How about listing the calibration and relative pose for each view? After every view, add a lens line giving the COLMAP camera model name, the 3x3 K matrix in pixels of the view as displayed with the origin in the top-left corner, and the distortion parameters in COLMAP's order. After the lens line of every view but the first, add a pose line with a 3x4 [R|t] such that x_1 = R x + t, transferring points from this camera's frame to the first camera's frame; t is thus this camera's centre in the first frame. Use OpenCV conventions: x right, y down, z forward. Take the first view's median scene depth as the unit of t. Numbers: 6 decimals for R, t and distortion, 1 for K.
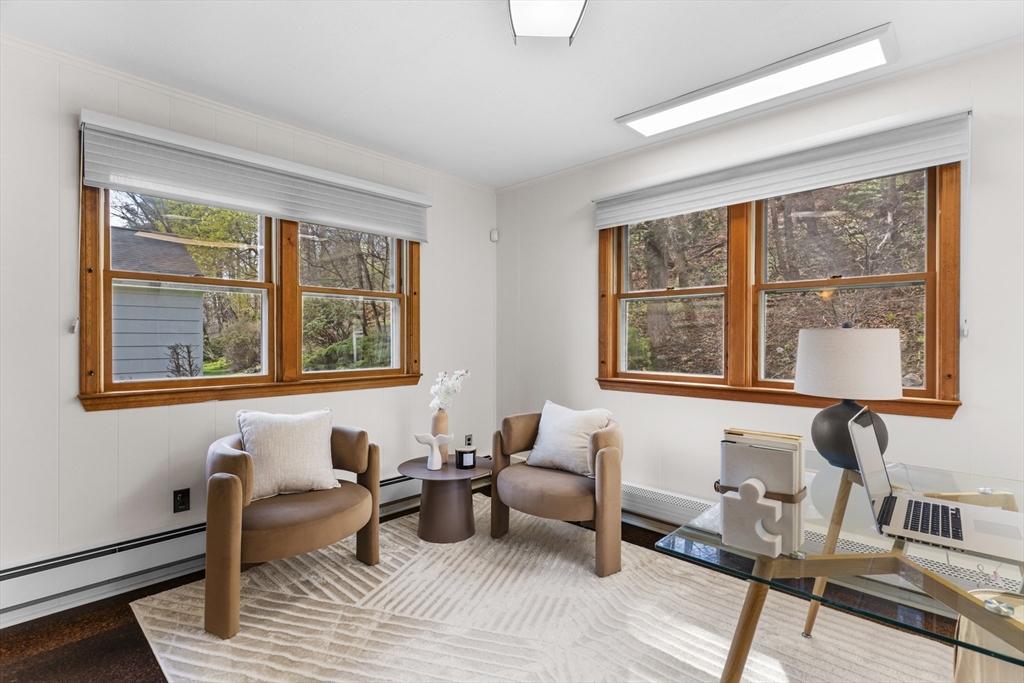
lens RADIAL K [[483.6, 0, 512.0], [0, 483.6, 341.5], [0, 0, 1]] dist [-0.001393, 0.000381]
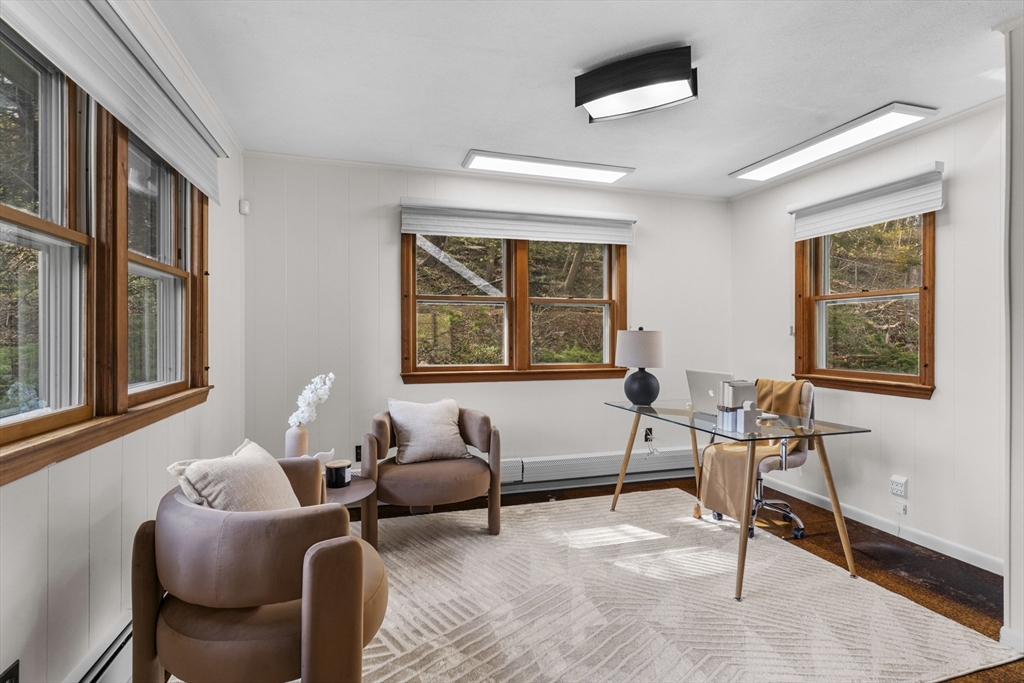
lens RADIAL K [[491.6, 0, 507.3], [0, 491.6, 340.2], [0, 0, 1]] dist [0.000102, 0.000013]
pose [[0.499076, -0.009089, 0.866511, -0.781445], [0.007247, 0.999954, 0.006315, -0.003409], [-0.866528, 0.003128, 0.499118, 0.332596]]
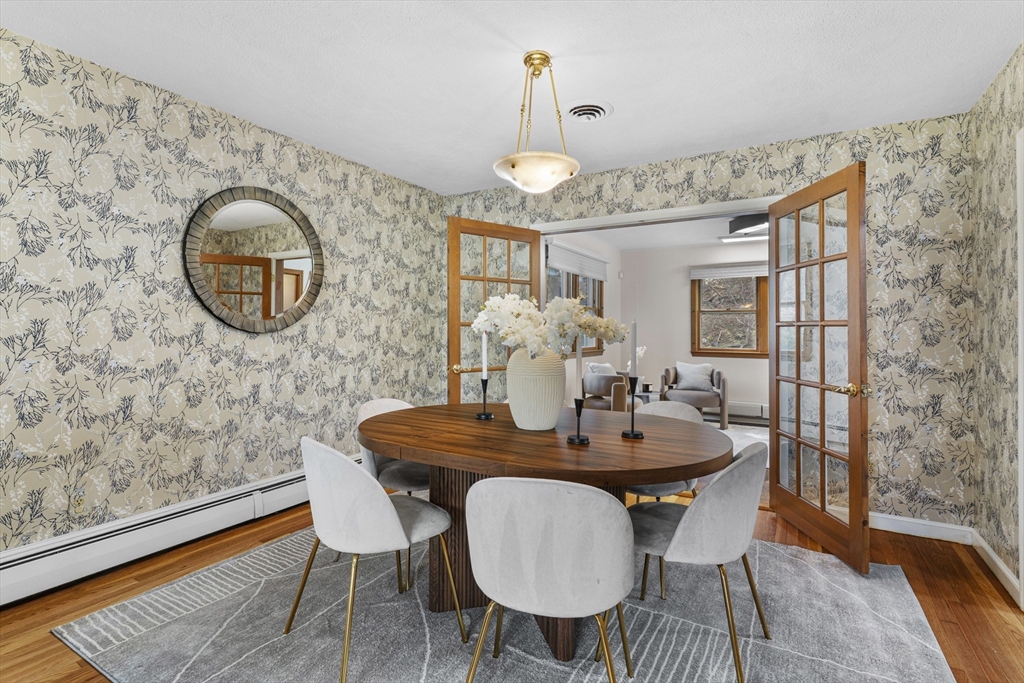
lens RADIAL K [[494.3, 0, 511.4], [0, 494.3, 322.9], [0, 0, 1]] dist [0.000096, 0.000000]
pose [[0.970139, 0.011657, 0.242270, -1.332117], [-0.006028, 0.999695, -0.023965, 0.011996], [-0.242476, 0.021789, 0.969913, -1.068378]]
